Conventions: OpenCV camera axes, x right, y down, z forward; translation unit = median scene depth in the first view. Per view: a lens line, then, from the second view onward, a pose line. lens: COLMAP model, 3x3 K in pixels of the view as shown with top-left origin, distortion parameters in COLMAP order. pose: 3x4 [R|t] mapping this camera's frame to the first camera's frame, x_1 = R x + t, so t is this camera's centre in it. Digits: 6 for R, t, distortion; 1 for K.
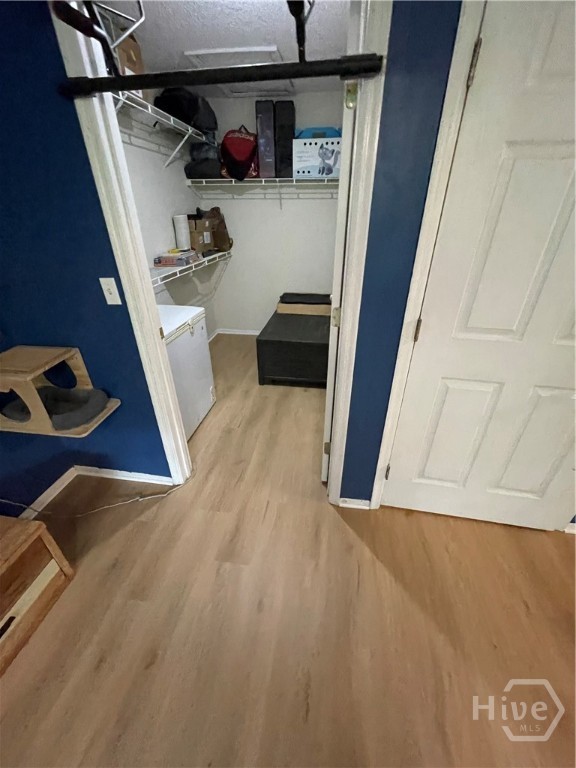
lens RADIAL K [[310.7, 0, 288.4], [0, 310.7, 385.1], [0, 0, 1]] dist [-0.001309, -0.000228]
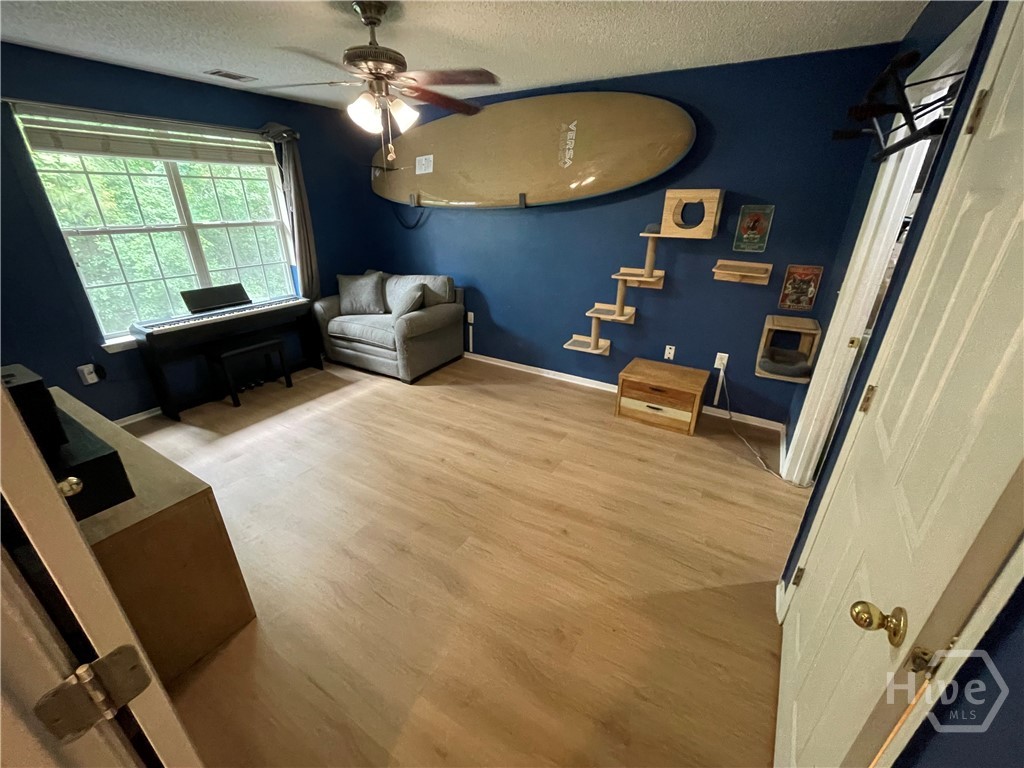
lens RADIAL K [[414.2, 0, 512.6], [0, 414.2, 381.3], [0, 0, 1]] dist [-0.001309, -0.000228]
pose [[-0.381289, 0.372242, -0.846200, 1.192928], [-0.459103, 0.718248, 0.522823, -0.253475], [0.802398, 0.587840, -0.102963, 0.254175]]
